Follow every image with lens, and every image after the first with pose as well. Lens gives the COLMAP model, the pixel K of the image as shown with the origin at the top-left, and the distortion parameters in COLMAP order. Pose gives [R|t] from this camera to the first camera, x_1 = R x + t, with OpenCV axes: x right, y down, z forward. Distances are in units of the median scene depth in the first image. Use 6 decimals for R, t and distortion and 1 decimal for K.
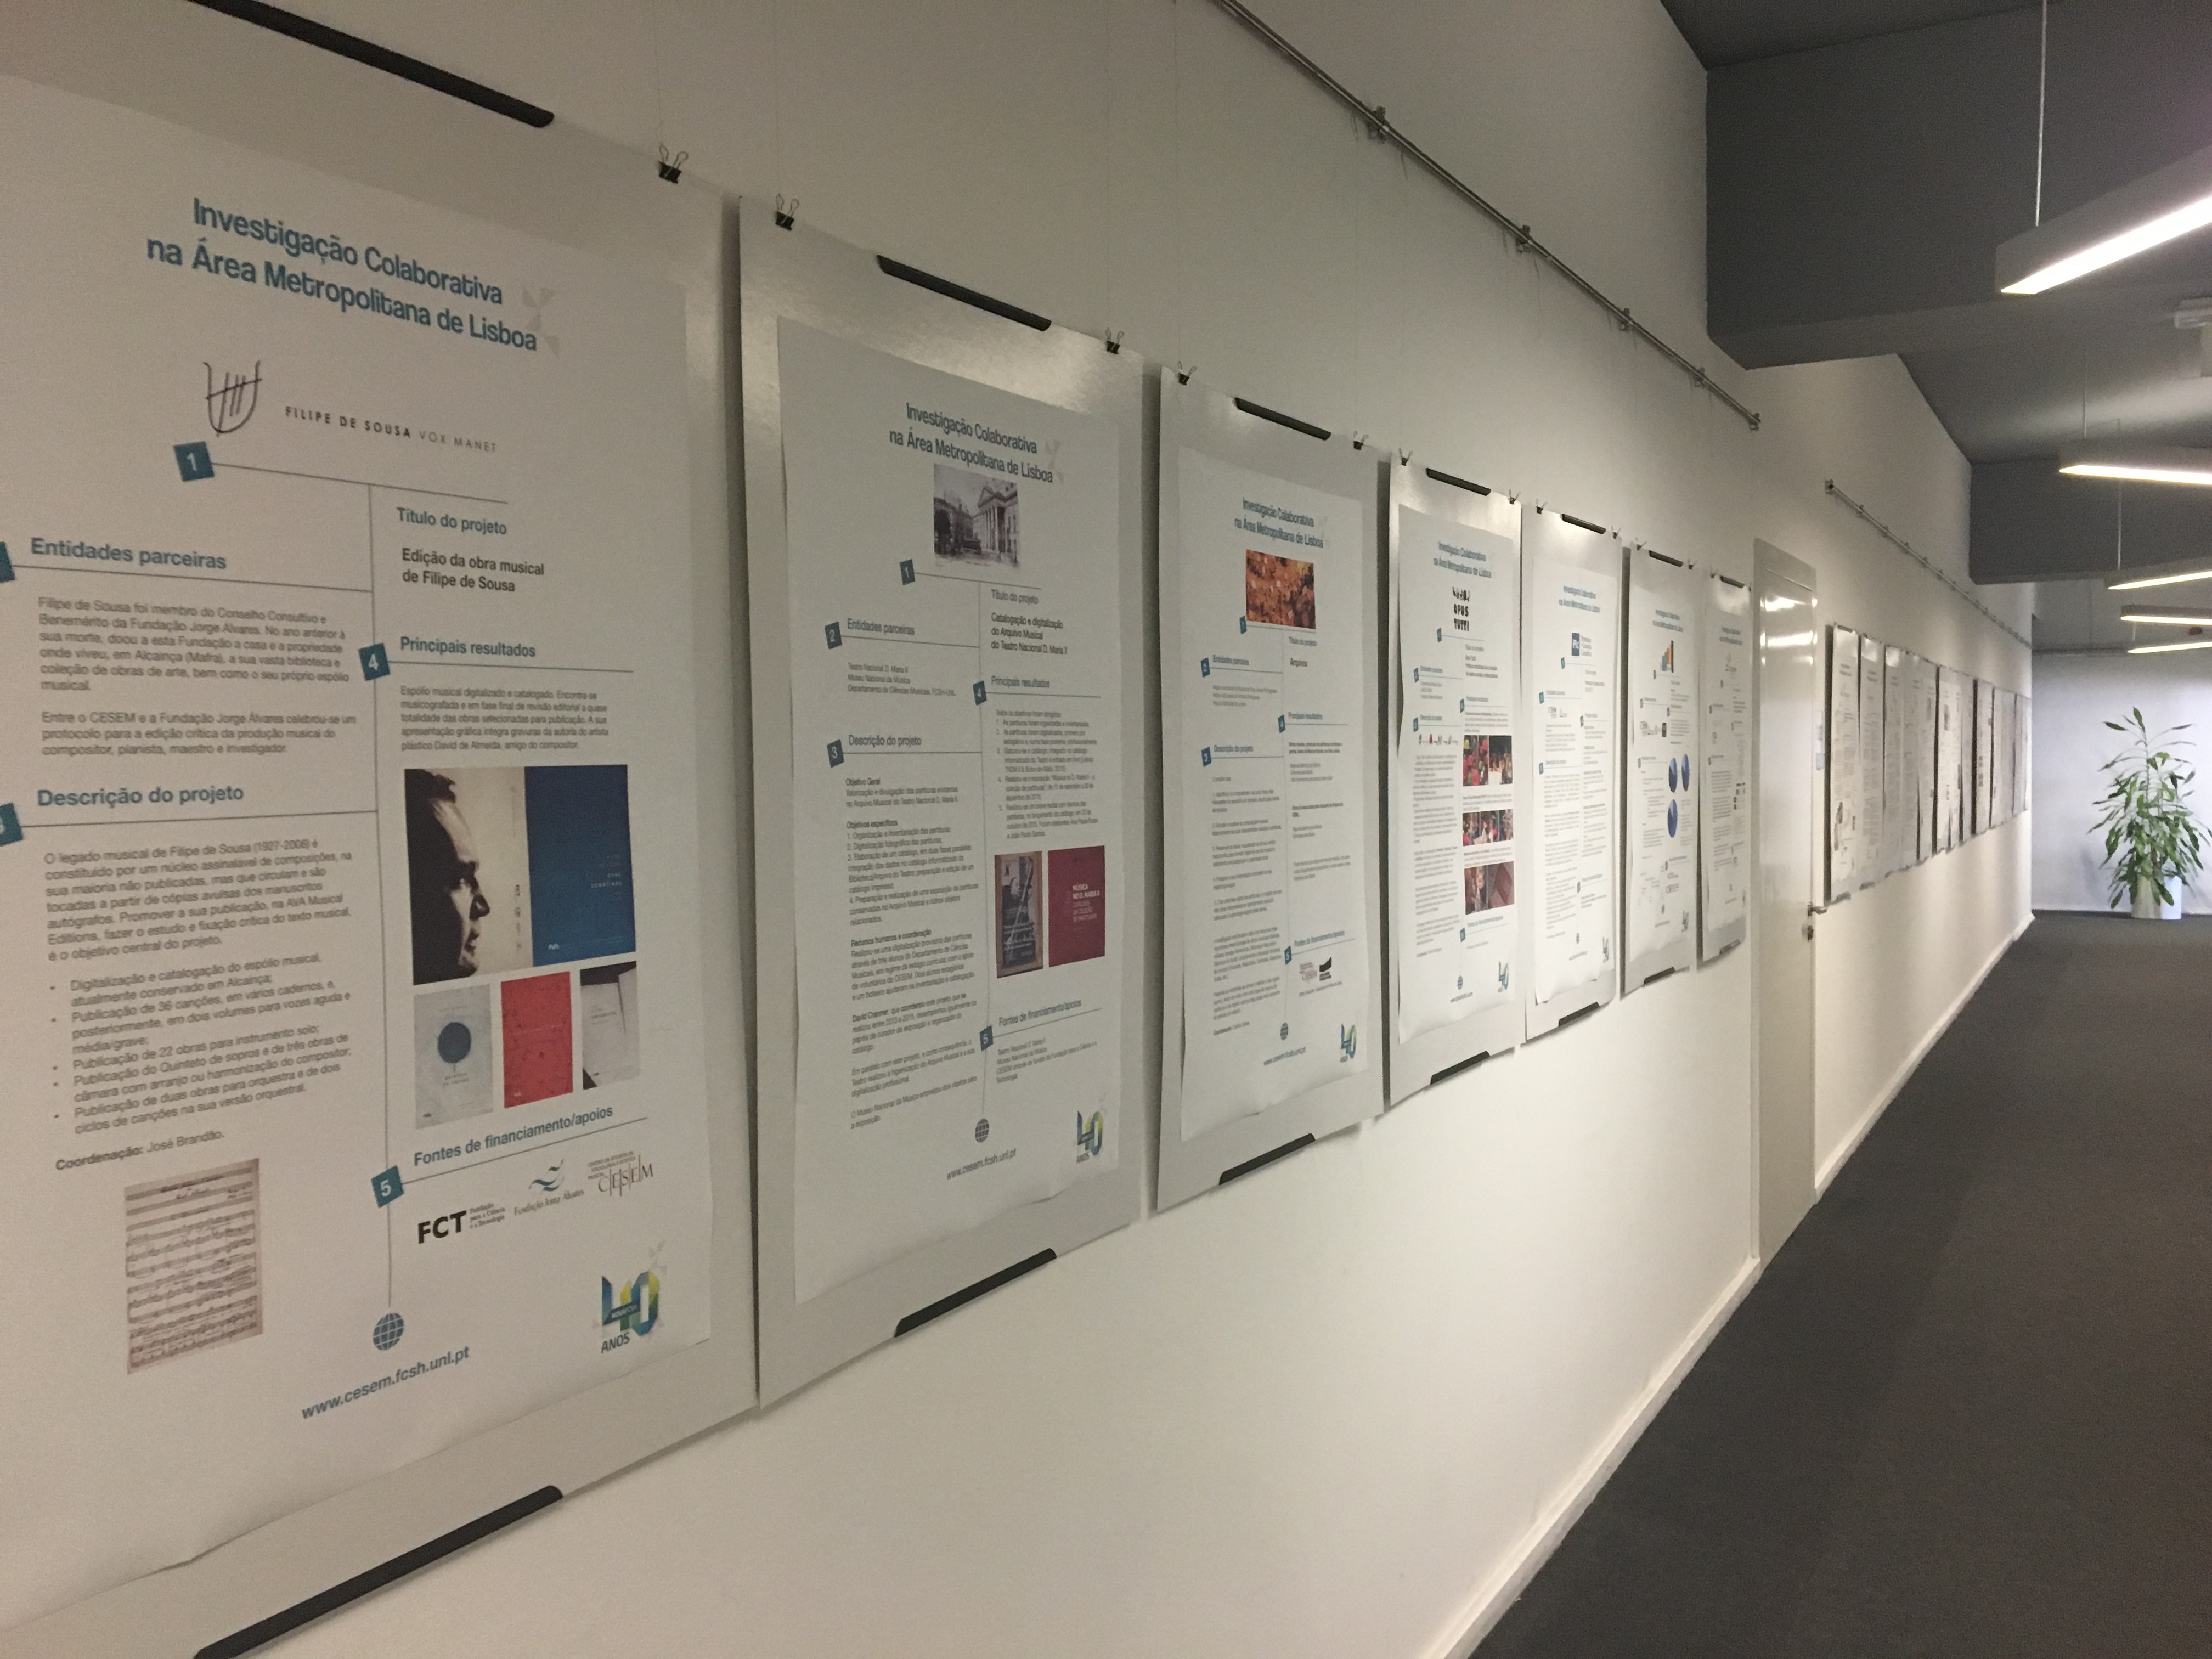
lens RADIAL K [[1941.1, 0, 1106.0], [0, 1941.1, 829.5], [0, 0, 1]] dist [0.119945, -0.253431]
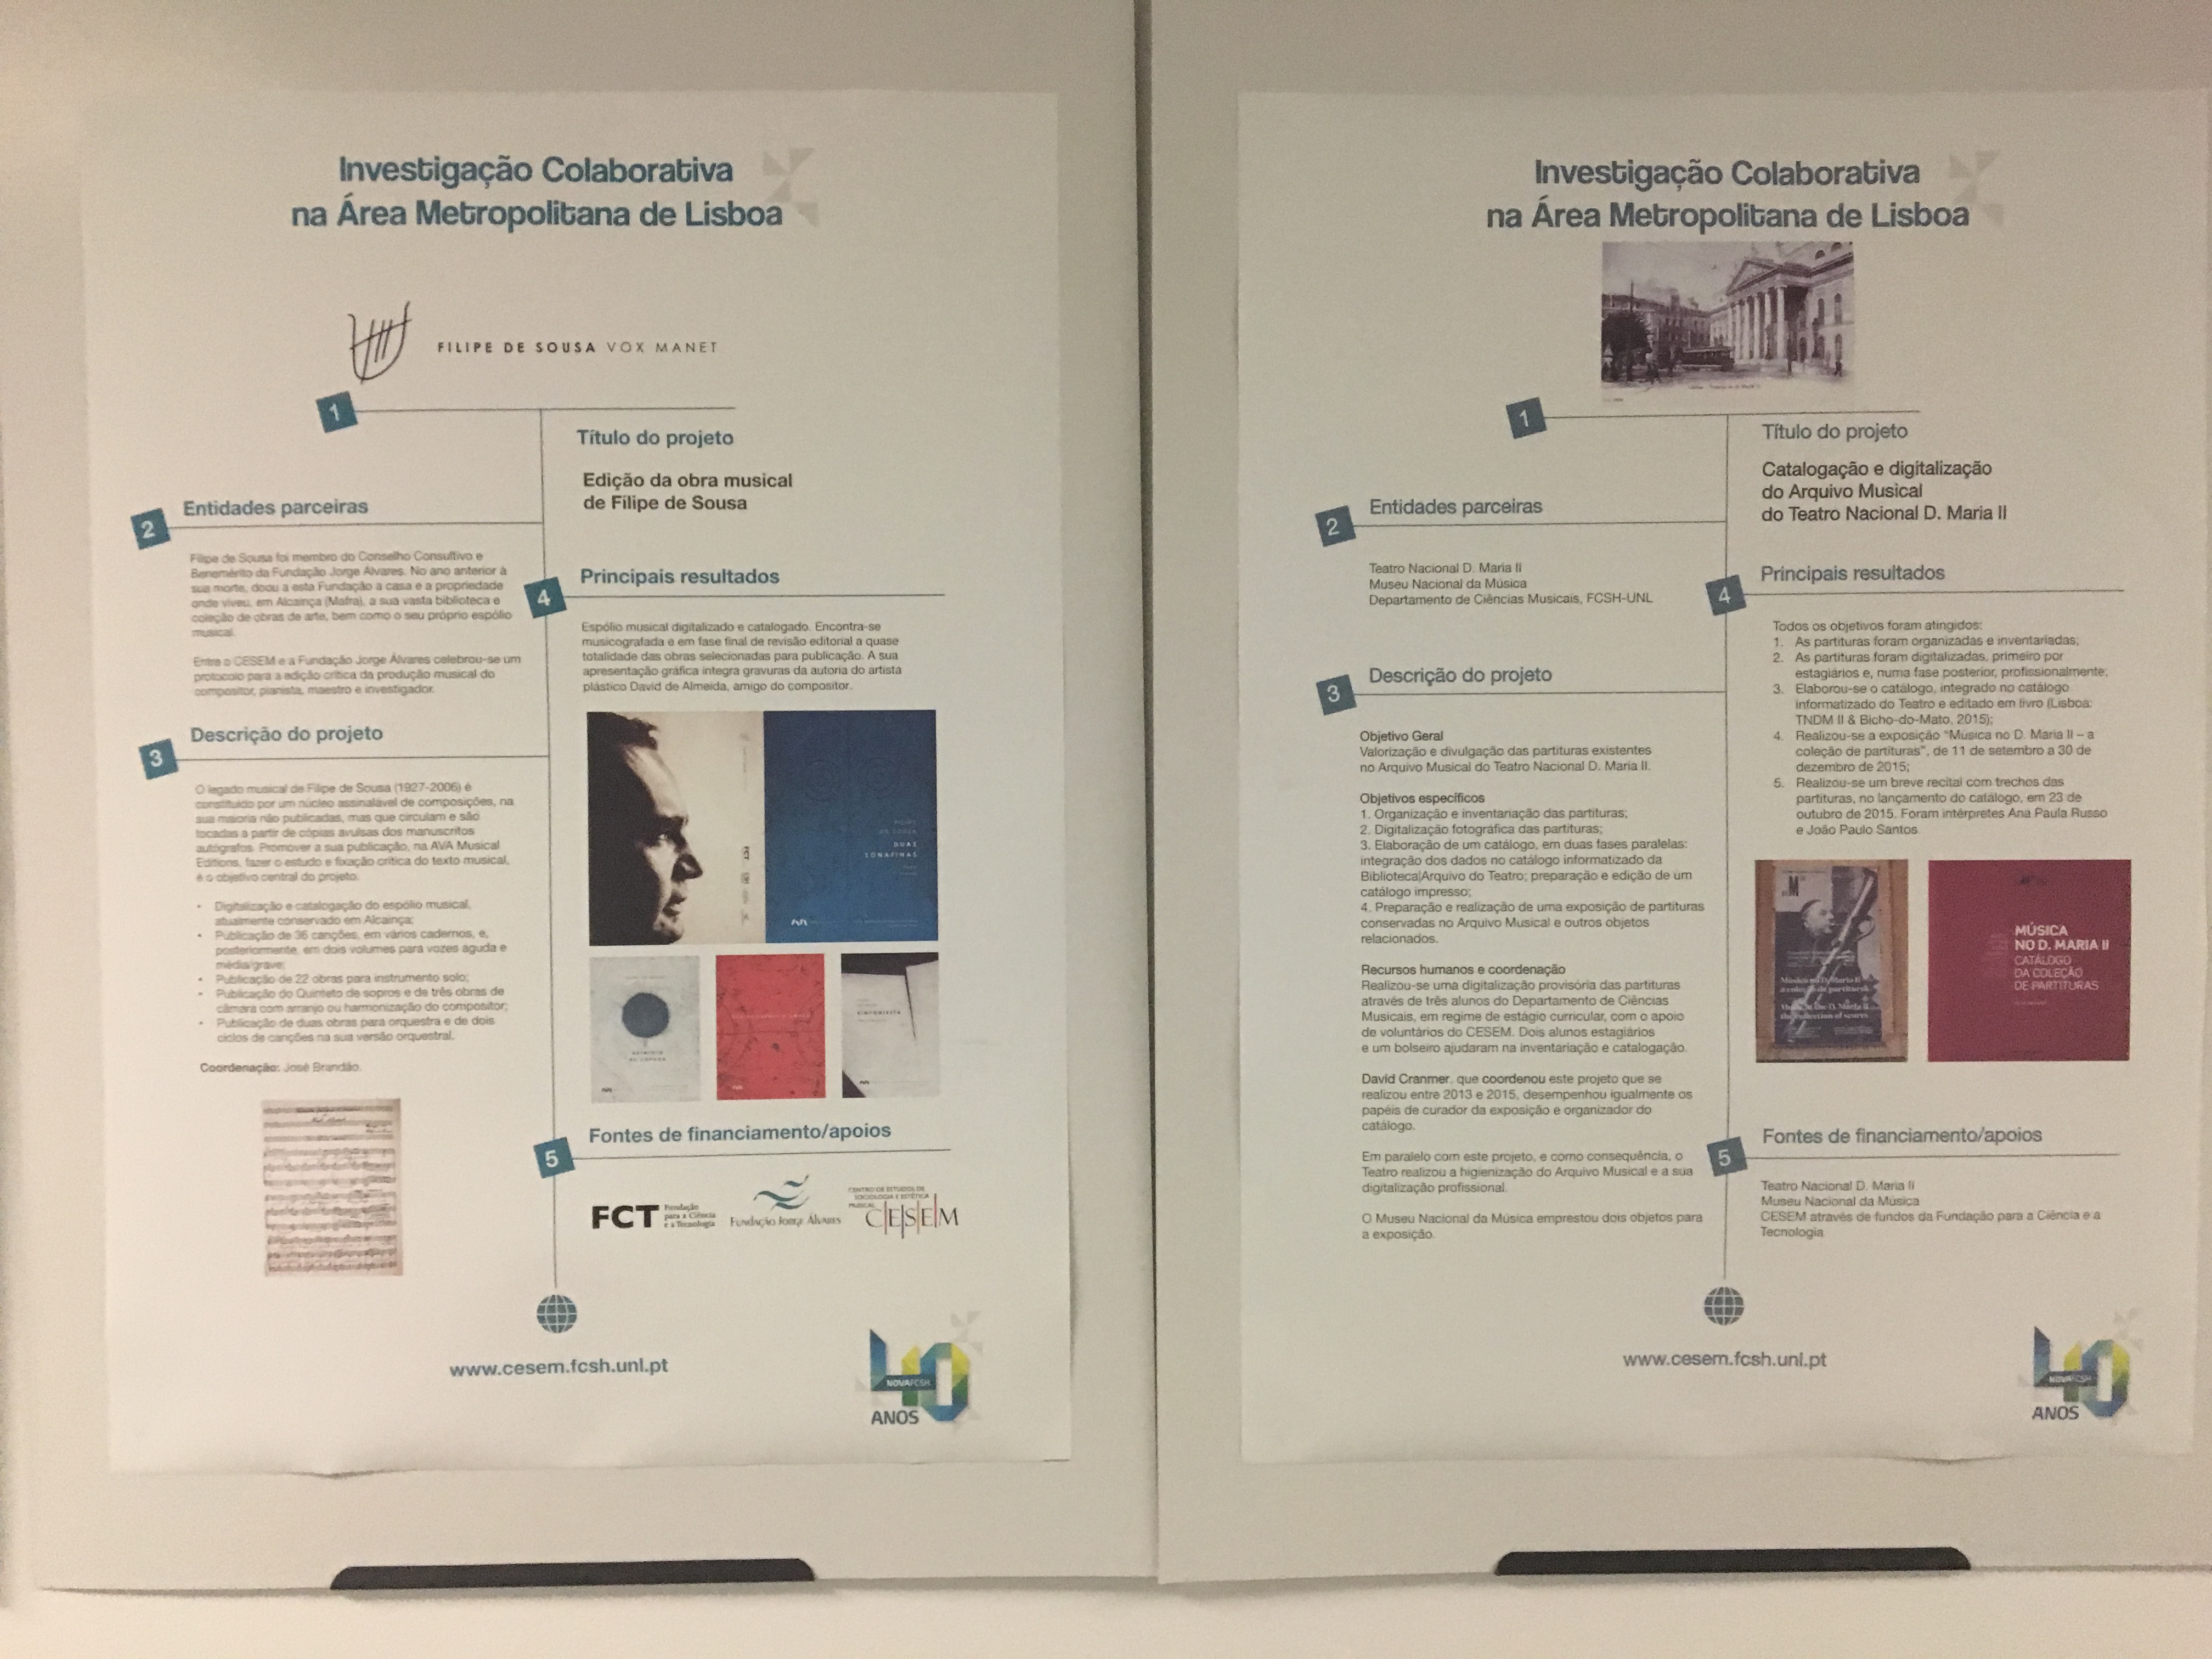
lens RADIAL K [[1941.1, 0, 1106.0], [0, 1941.1, 829.5], [0, 0, 1]] dist [0.119945, -0.253431]
pose [[0.471367, 0.018774, -0.881737, 0.566181], [-0.035537, 0.999366, 0.002281, 0.013759], [0.881221, 0.030259, 0.471735, 0.769594]]
